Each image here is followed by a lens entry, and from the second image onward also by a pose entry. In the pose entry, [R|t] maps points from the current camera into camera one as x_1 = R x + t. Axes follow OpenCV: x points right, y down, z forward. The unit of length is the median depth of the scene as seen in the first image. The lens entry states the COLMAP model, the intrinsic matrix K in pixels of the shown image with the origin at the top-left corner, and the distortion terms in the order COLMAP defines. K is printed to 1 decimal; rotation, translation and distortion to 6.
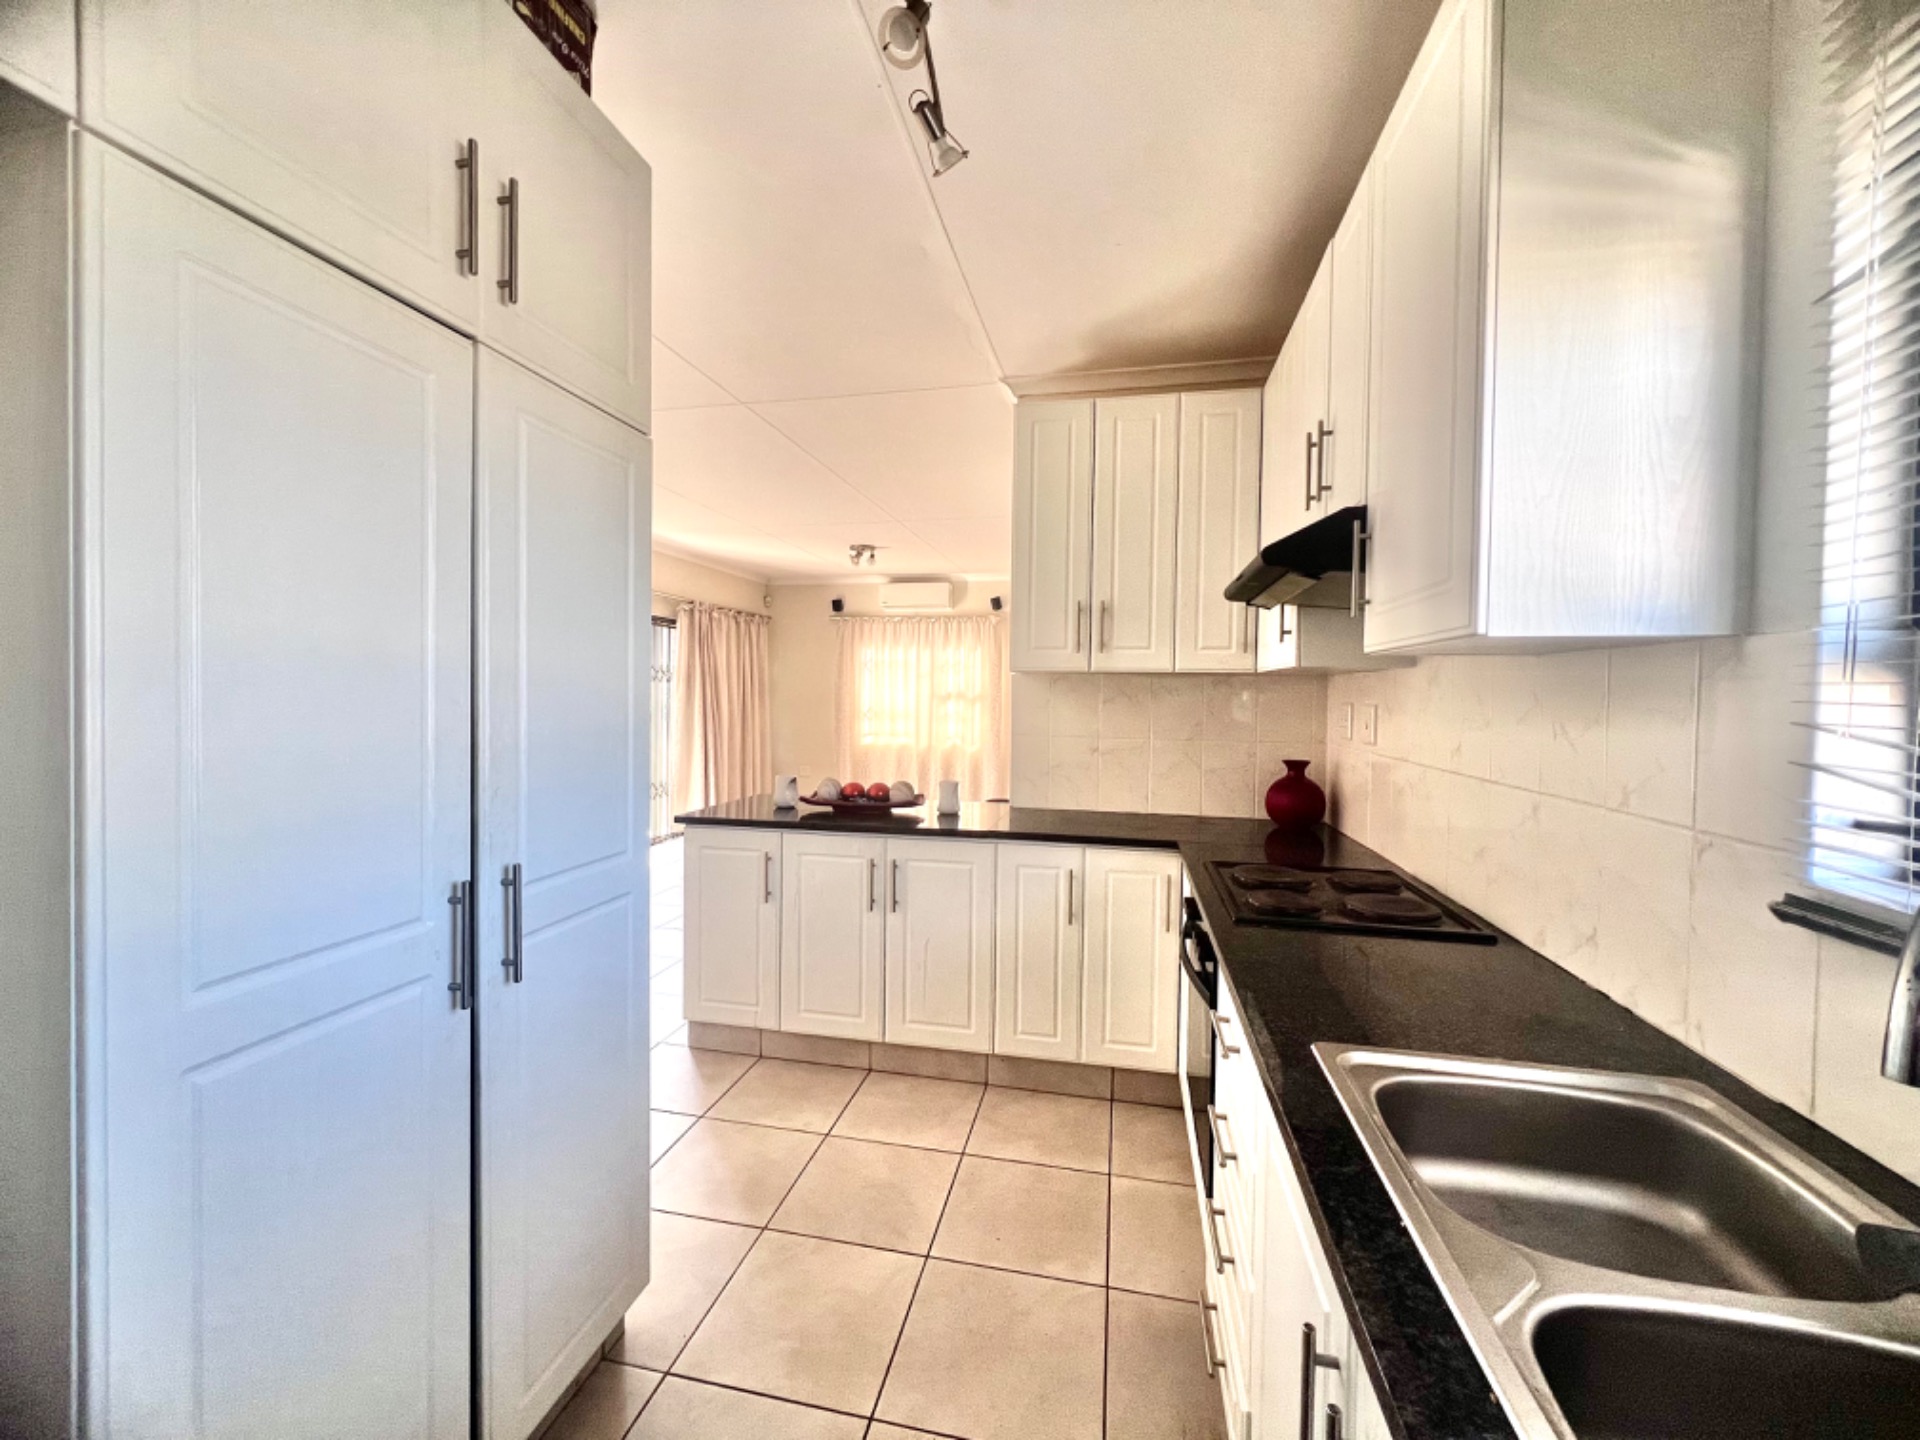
lens RADIAL K [[771.7, 0, 953.6], [0, 771.7, 717.4], [0, 0, 1]] dist [-0.002987, 0.000766]
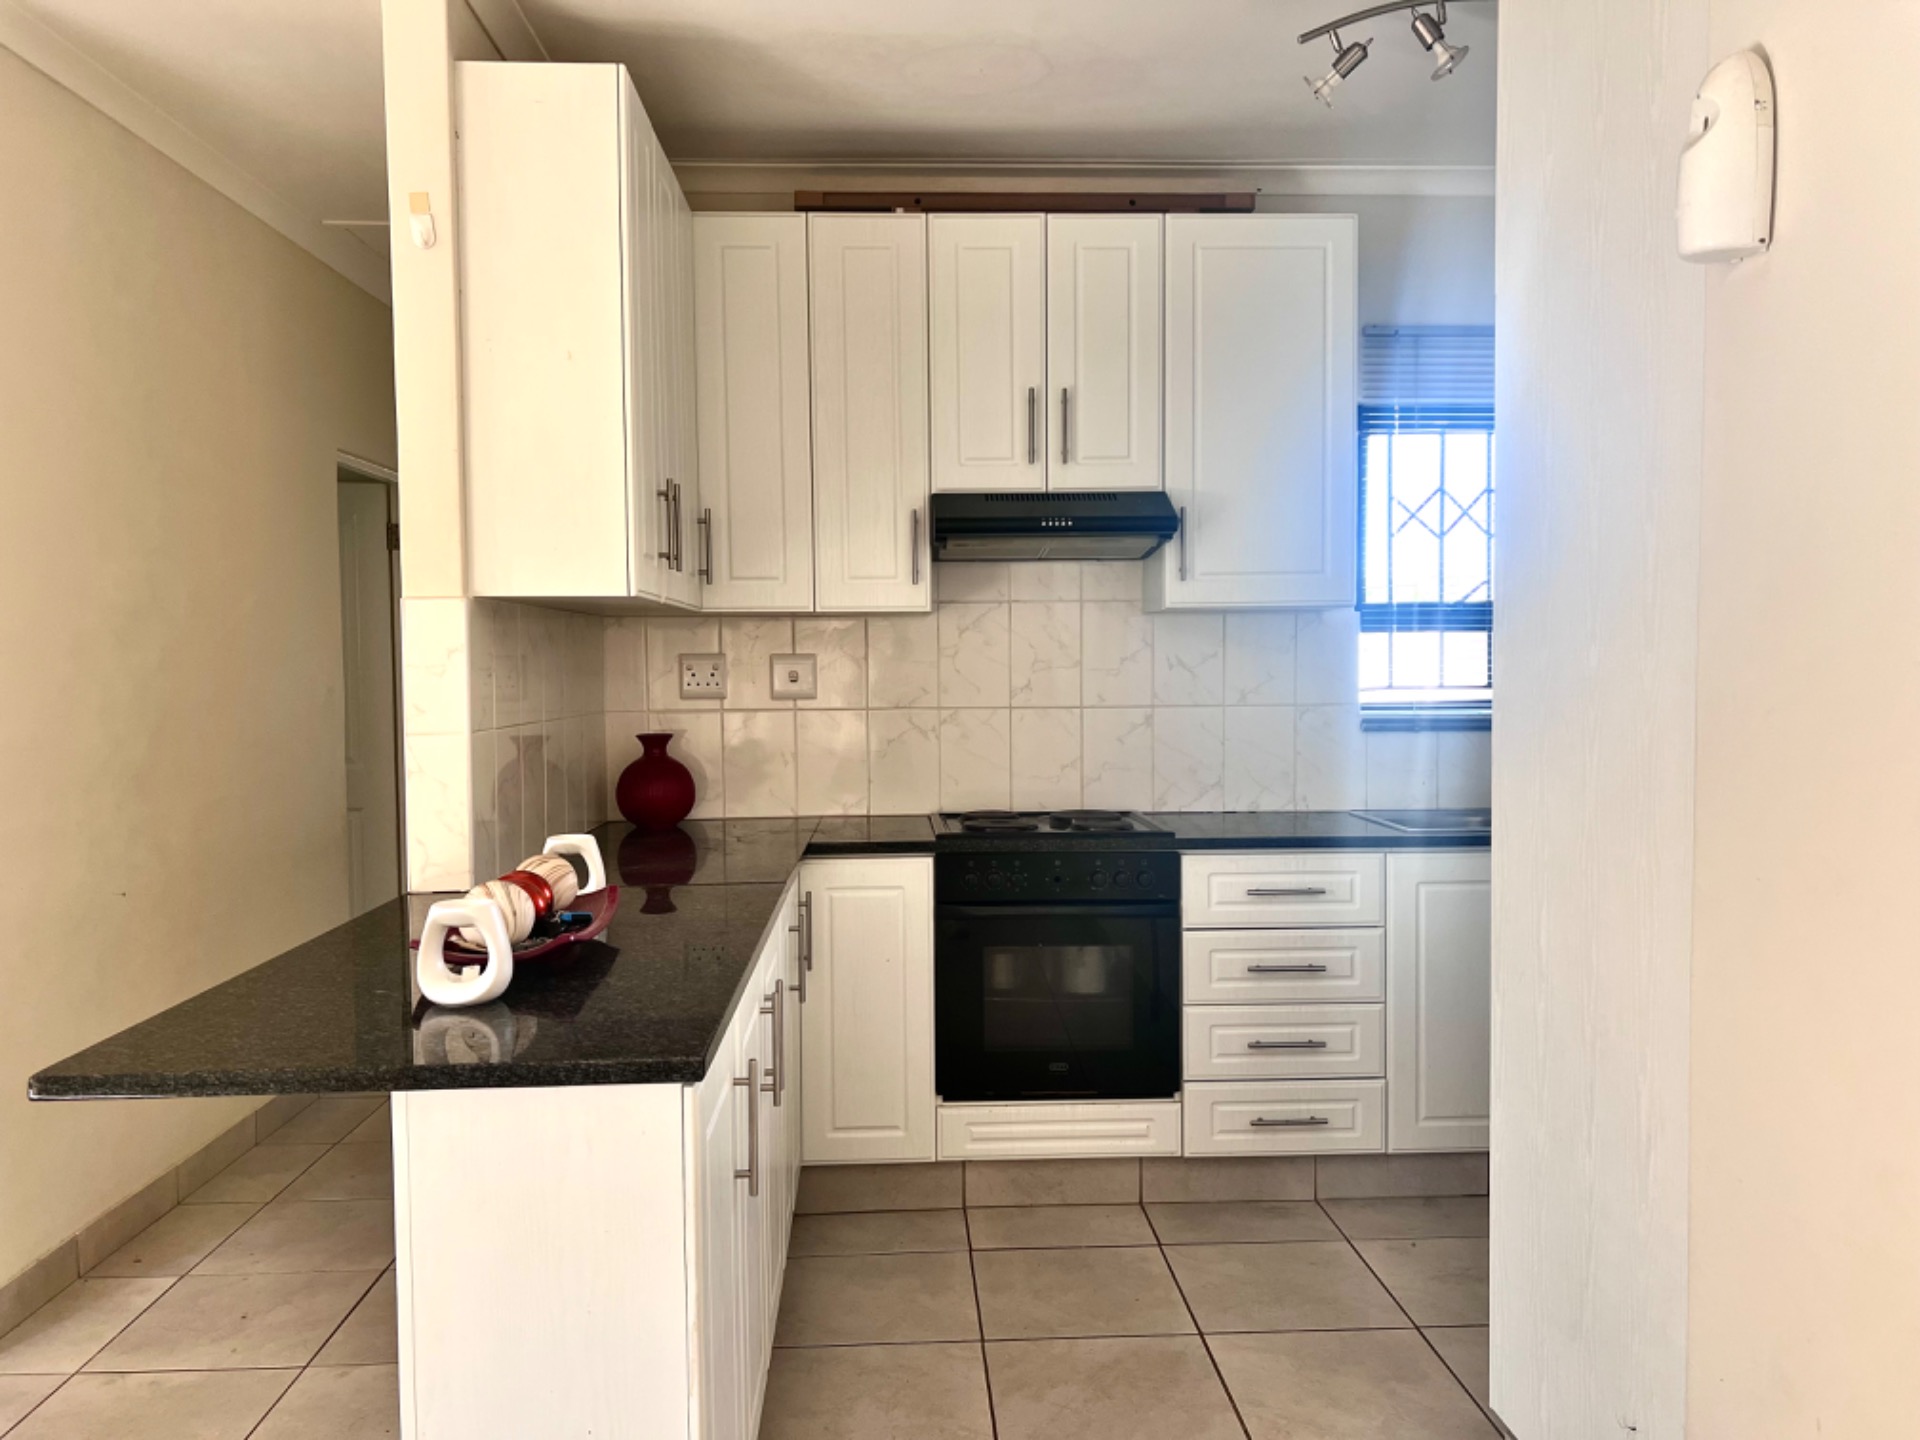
lens RADIAL K [[1416.5, 0, 963.2], [0, 1416.5, 721.6], [0, 0, 1]] dist [0.026031, 0.000519]
pose [[-0.272851, -0.050482, 0.960731, -0.927343], [0.034078, 0.997488, 0.062092, -0.028450], [-0.961452, 0.049682, -0.270446, 1.100208]]
